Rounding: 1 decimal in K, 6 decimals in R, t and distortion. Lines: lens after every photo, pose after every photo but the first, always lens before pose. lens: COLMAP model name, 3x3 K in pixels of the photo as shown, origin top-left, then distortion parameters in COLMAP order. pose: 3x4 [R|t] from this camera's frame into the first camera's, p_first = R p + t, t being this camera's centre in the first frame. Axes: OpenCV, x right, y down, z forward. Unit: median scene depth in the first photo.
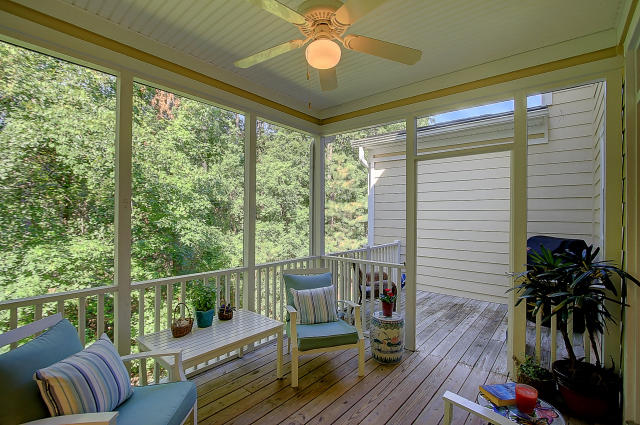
lens RADIAL K [[294.0, 0, 320.4], [0, 294.0, 214.3], [0, 0, 1]] dist [-0.020822, 0.003526]
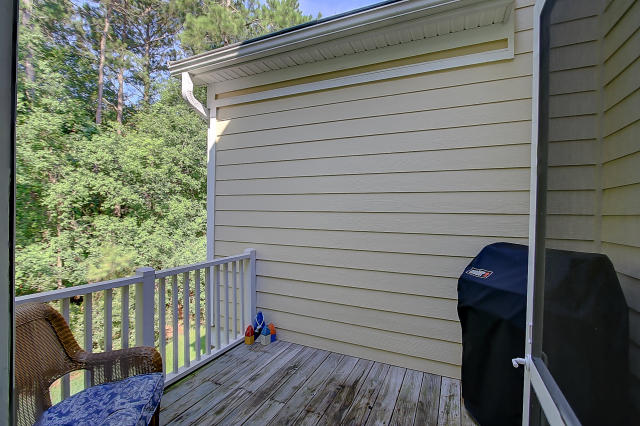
lens RADIAL K [[294.0, 0, 320.7], [0, 294.0, 217.0], [0, 0, 1]] dist [-0.020822, 0.003526]
pose [[0.963958, 0.003318, 0.266034, 0.209263], [-0.008317, 0.999809, 0.017664, 0.015691], [-0.265925, -0.019240, 0.963802, 0.383704]]
